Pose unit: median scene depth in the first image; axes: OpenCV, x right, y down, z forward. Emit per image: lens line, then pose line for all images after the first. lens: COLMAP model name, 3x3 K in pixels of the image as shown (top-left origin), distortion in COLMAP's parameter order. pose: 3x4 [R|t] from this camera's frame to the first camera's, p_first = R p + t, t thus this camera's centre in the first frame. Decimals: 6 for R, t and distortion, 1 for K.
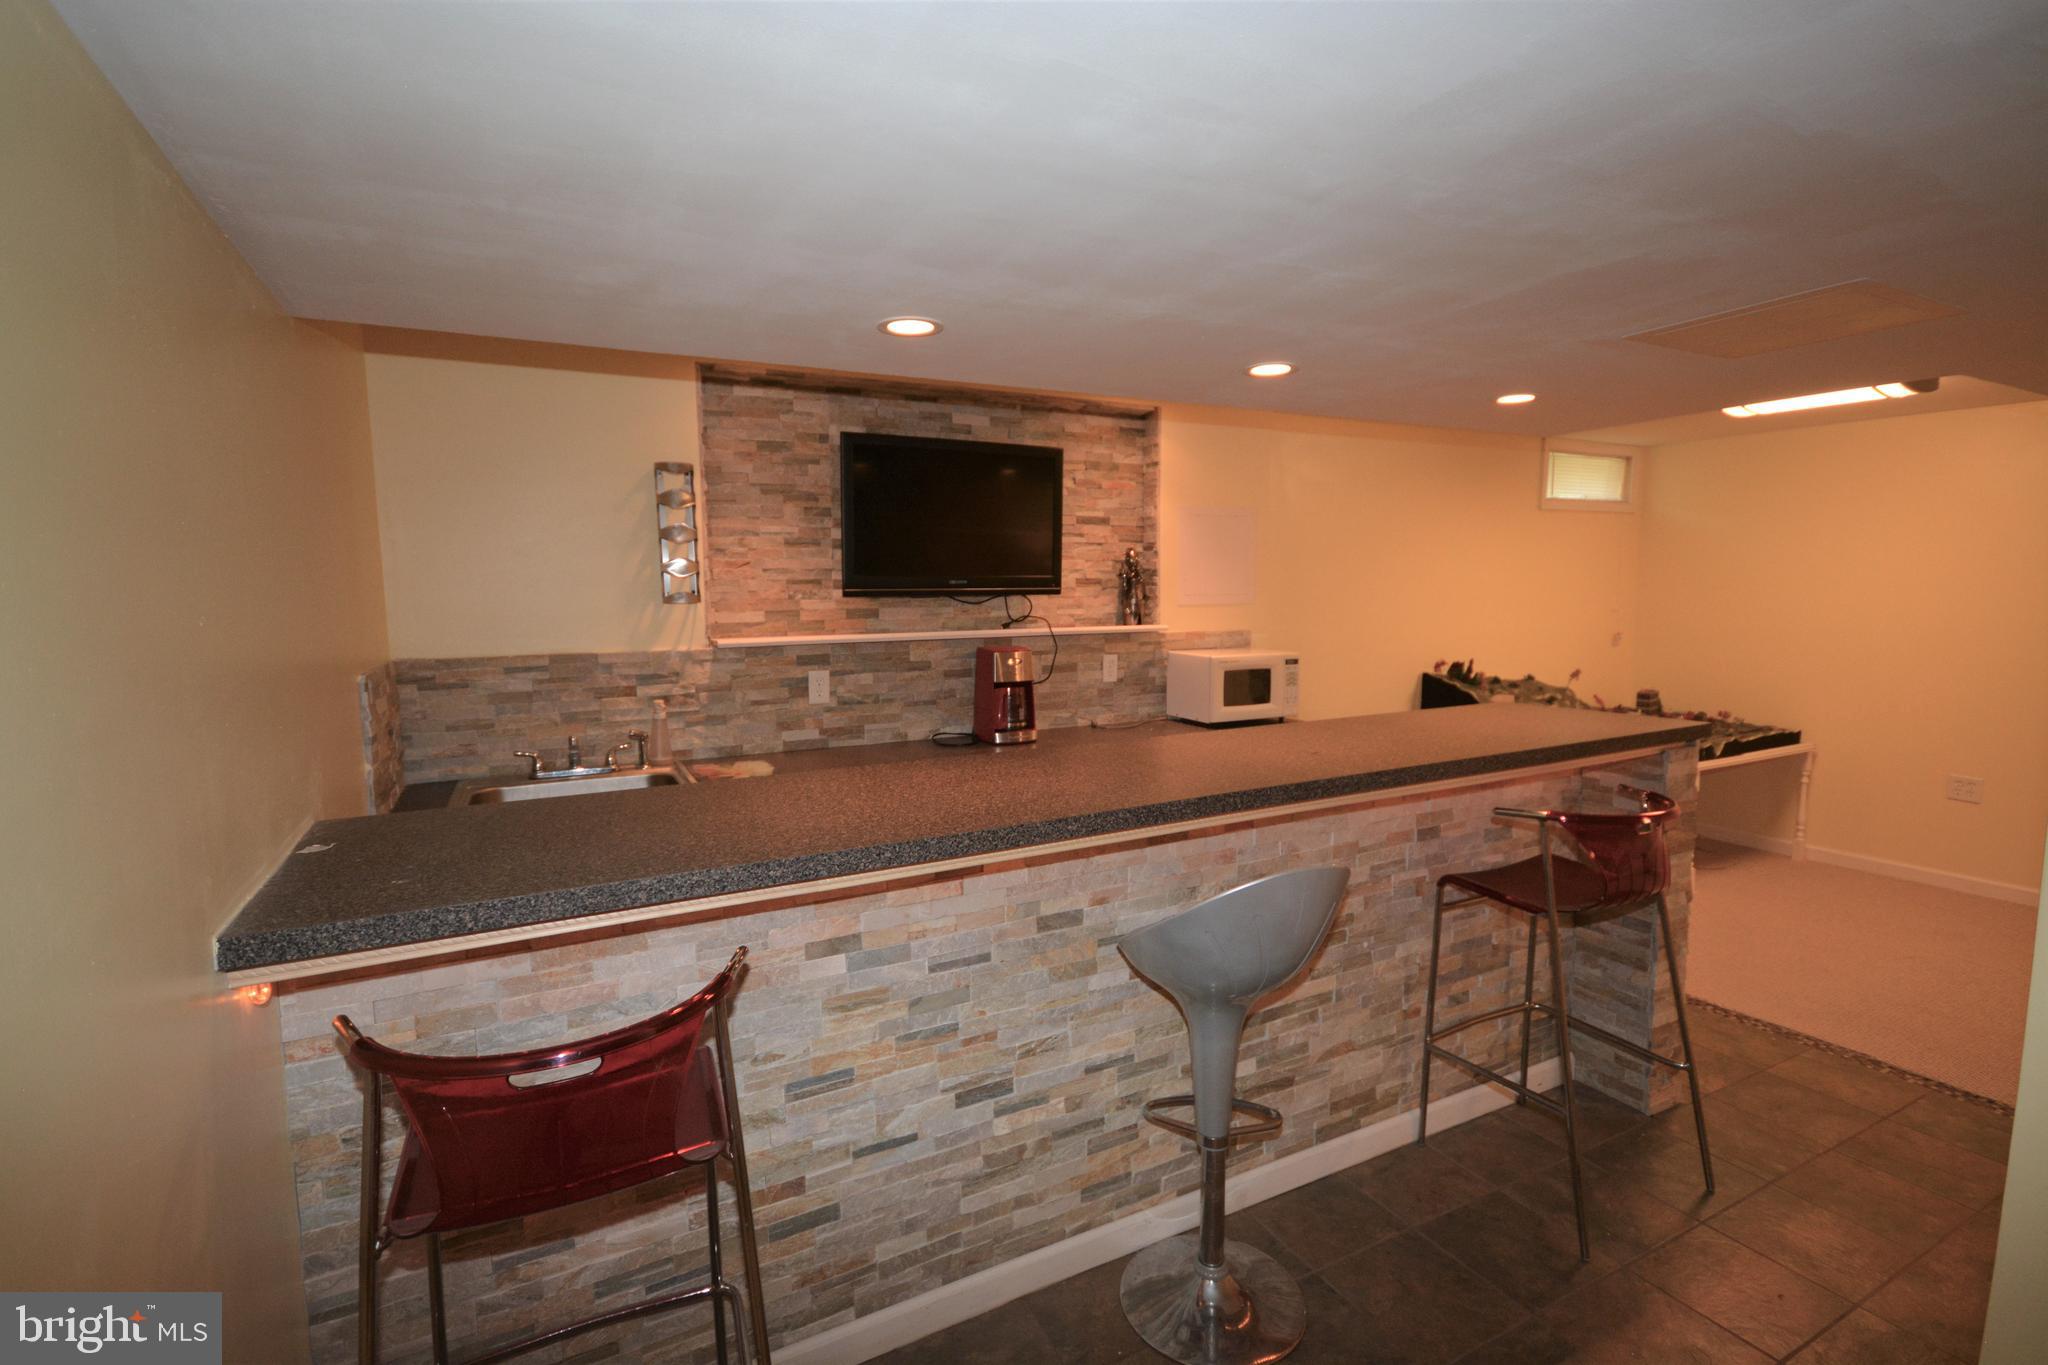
lens RADIAL K [[944.3, 0, 1027.1], [0, 944.3, 674.4], [0, 0, 1]] dist [-0.001395, -0.000614]
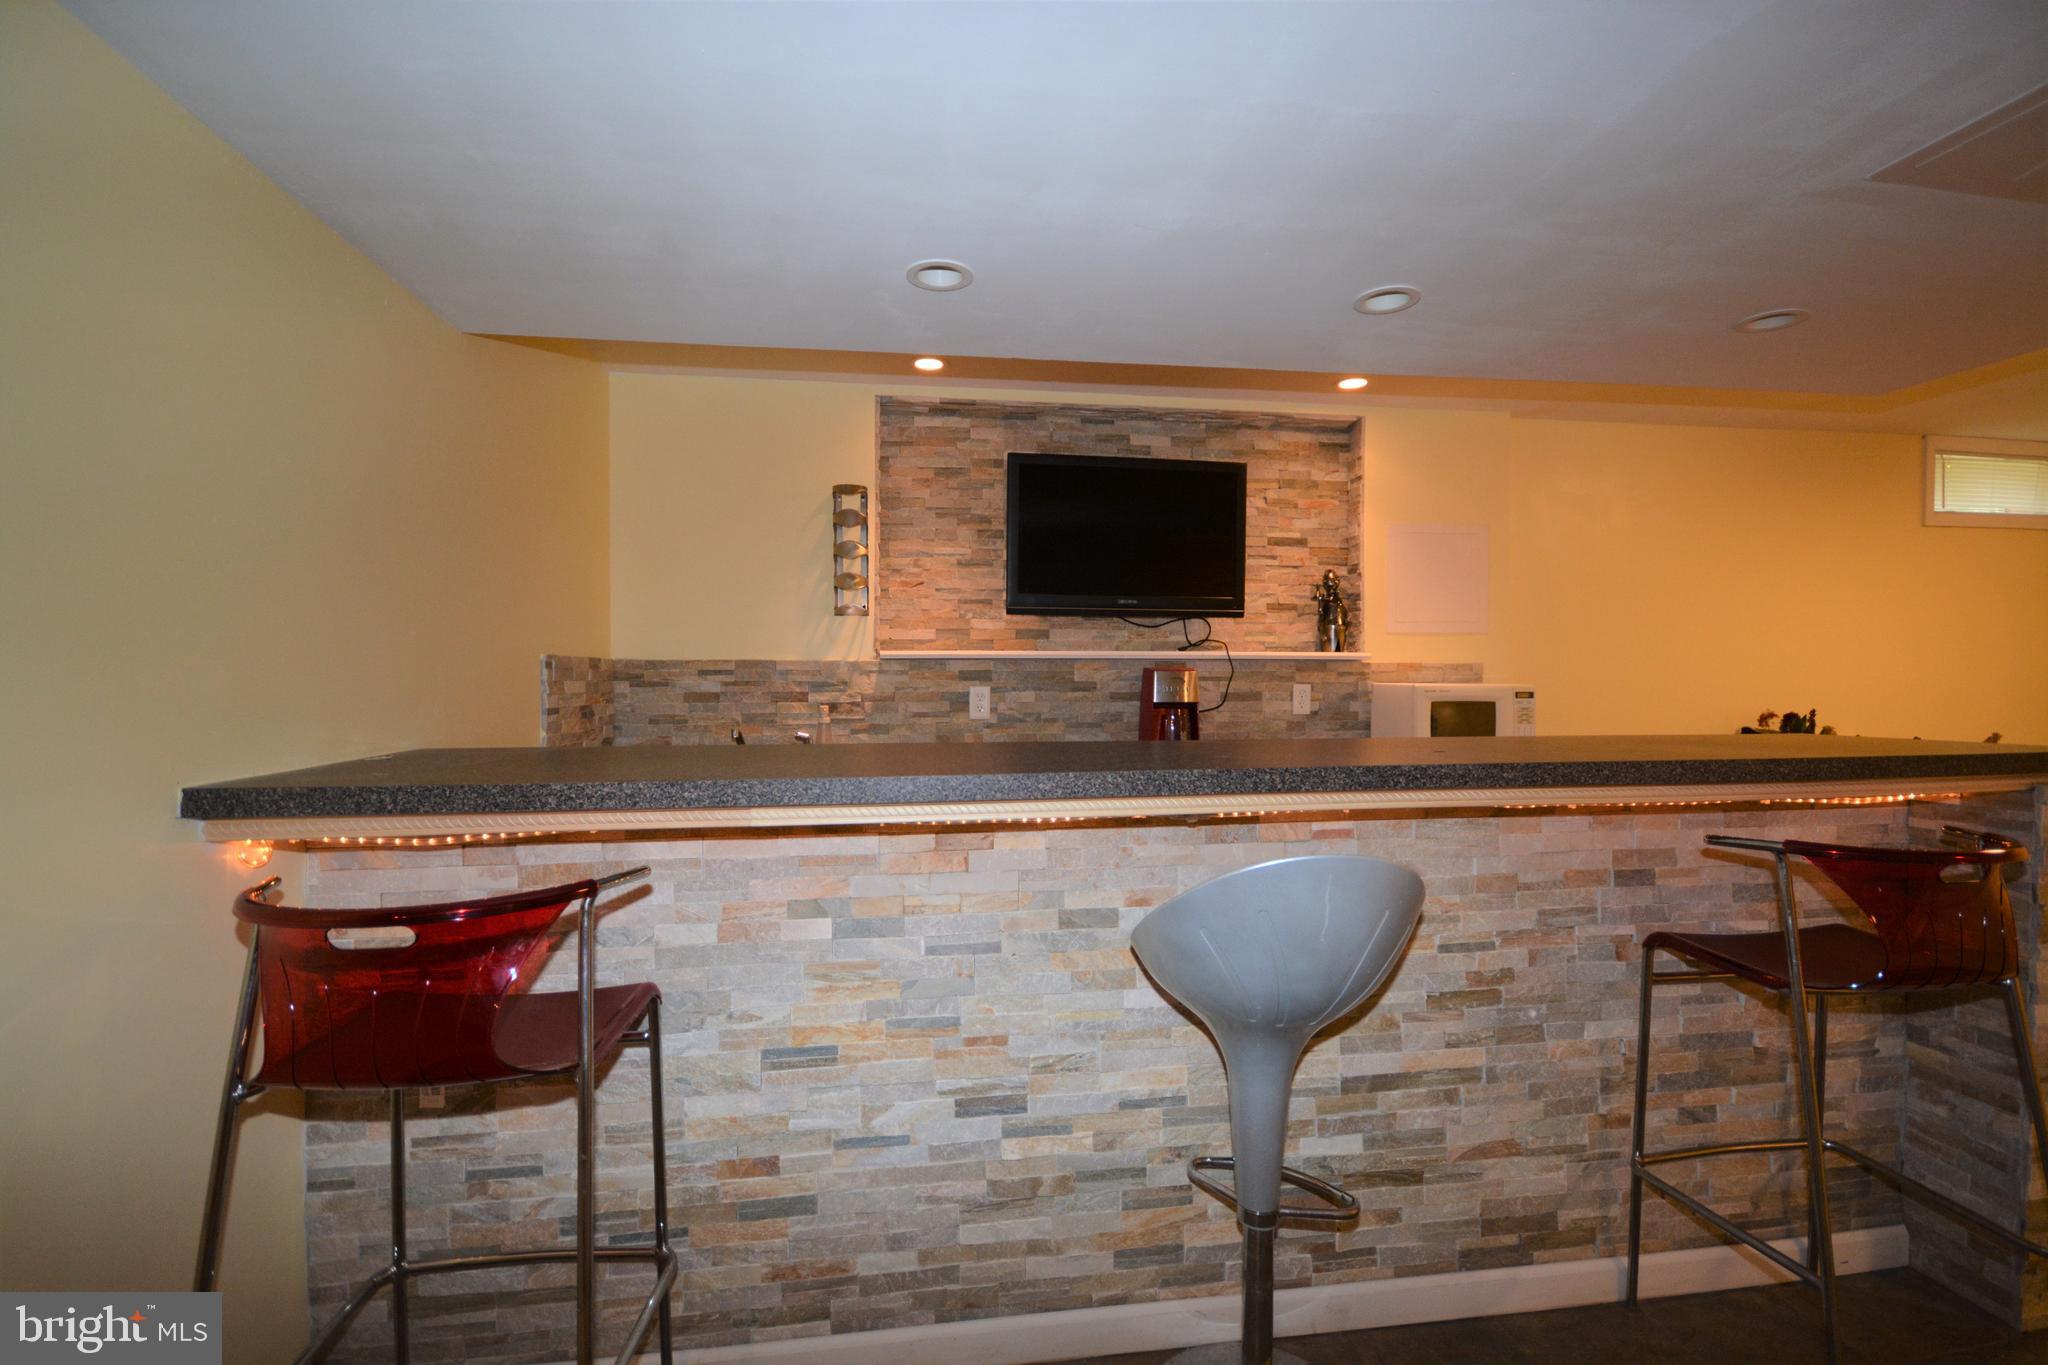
lens RADIAL K [[907.0, 0, 1035.5], [0, 907.0, 680.5], [0, 0, 1]] dist [-0.003204, -0.000629]
pose [[0.942463, 0.011065, -0.334127, 0.201583], [-0.041419, 0.995616, -0.083861, 0.086697], [0.331734, 0.092875, 0.938790, 0.135060]]
